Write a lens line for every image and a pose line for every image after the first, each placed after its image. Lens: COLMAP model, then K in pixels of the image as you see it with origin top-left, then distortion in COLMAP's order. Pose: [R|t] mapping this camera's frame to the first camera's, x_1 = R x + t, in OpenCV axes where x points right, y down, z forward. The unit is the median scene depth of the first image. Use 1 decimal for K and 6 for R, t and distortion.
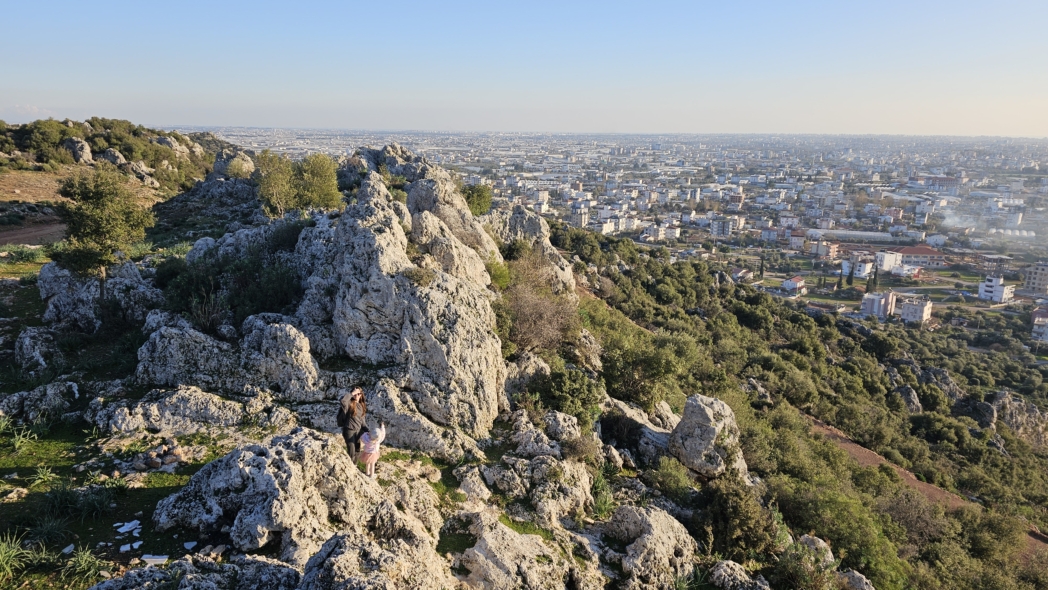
lens RADIAL K [[693.0, 0, 524.0], [0, 693.0, 295.0], [0, 0, 1]] dist [0.102743, -0.095968]
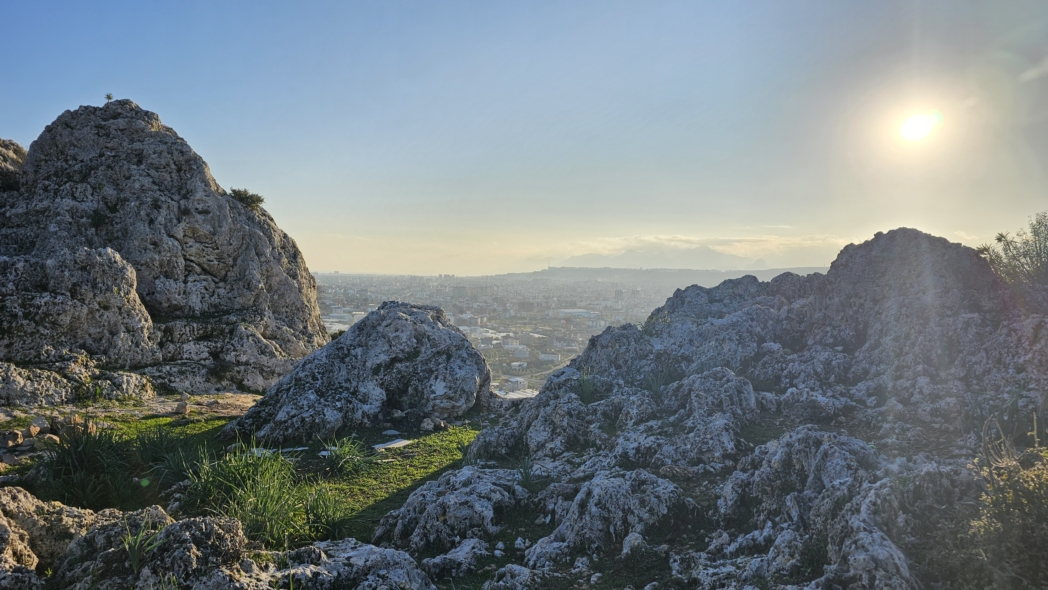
lens RADIAL K [[693.0, 0, 524.0], [0, 693.0, 295.0], [0, 0, 1]] dist [0.102743, -0.095968]
pose [[0.532919, -0.032080, 0.845558, -0.741107], [0.178169, 0.981132, -0.075069, 0.219724], [-0.827196, 0.190658, 0.528580, 0.368882]]
